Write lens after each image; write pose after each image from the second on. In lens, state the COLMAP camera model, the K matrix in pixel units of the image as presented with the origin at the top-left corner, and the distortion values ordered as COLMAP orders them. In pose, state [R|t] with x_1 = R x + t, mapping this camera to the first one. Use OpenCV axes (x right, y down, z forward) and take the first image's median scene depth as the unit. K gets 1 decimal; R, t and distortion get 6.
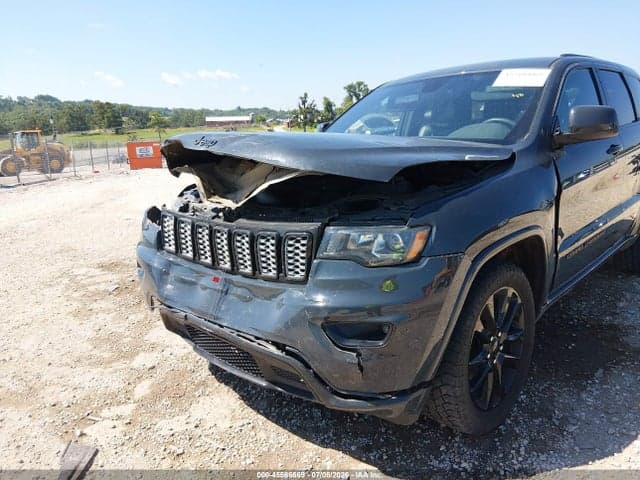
lens RADIAL K [[492.2, 0, 320.0], [0, 492.2, 240.0], [0, 0, 1]] dist [0.105455, -0.157310]
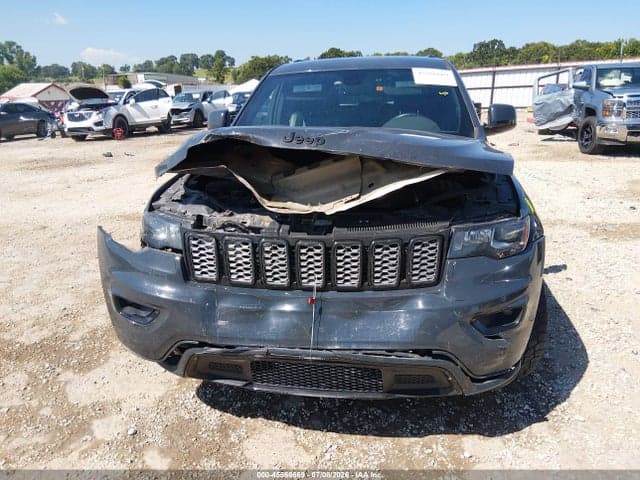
lens RADIAL K [[492.2, 0, 320.0], [0, 492.2, 240.0], [0, 0, 1]] dist [0.105455, -0.157310]
pose [[0.800887, -0.139517, 0.582336, -0.634565], [0.108481, 0.990192, 0.088038, -0.094366], [-0.588907, -0.007336, 0.808167, 0.256498]]
